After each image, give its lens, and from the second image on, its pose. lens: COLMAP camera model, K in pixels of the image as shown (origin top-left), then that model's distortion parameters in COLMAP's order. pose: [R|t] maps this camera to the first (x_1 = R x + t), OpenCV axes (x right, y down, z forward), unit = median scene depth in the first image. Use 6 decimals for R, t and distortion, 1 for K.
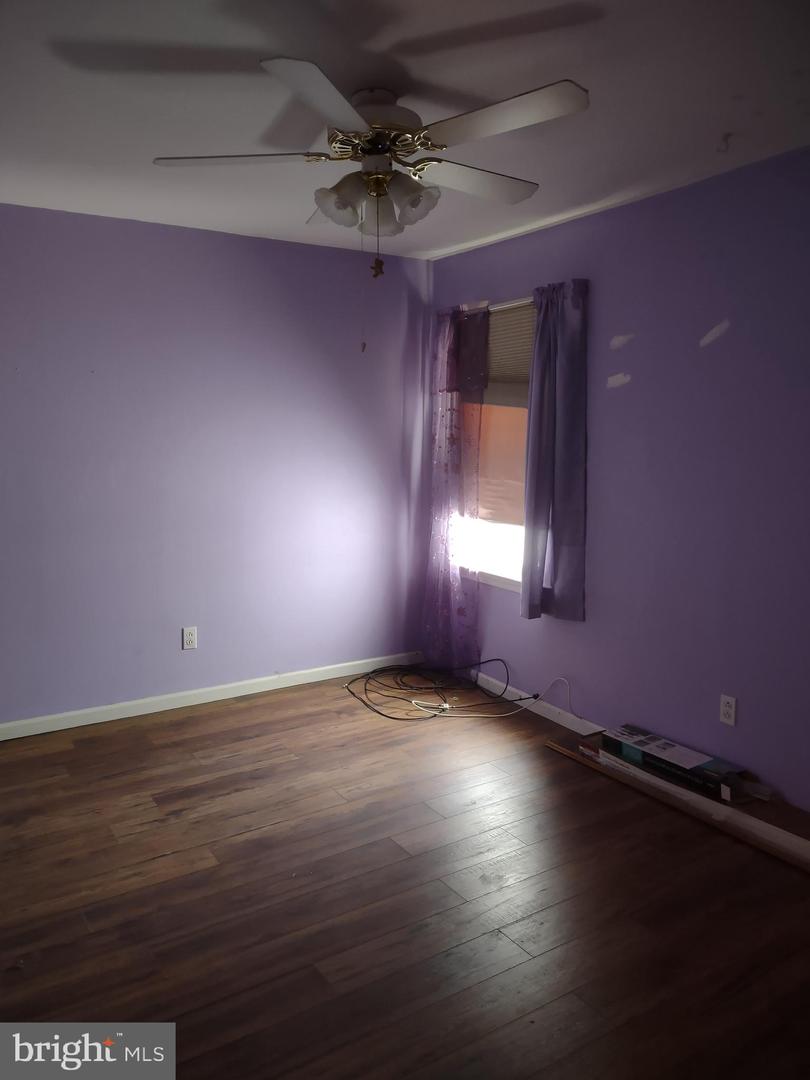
lens RADIAL K [[811.8, 0, 407.9], [0, 811.8, 542.7], [0, 0, 1]] dist [0.032062, -0.017453]
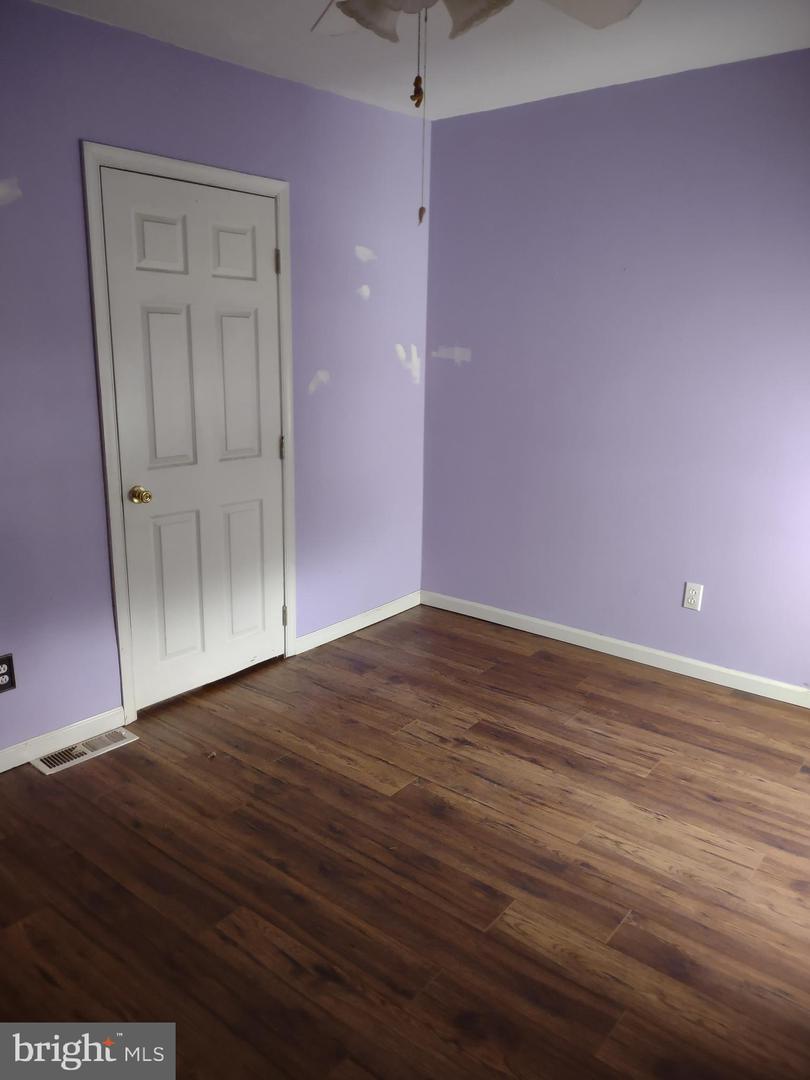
lens RADIAL K [[811.8, 0, 407.5], [0, 811.8, 534.4], [0, 0, 1]] dist [0.032062, -0.017453]
pose [[0.316633, 0.237850, -0.918243, 0.480556], [-0.148893, 0.968514, 0.199530, -0.081705], [0.936789, 0.073542, 0.342078, 0.552840]]
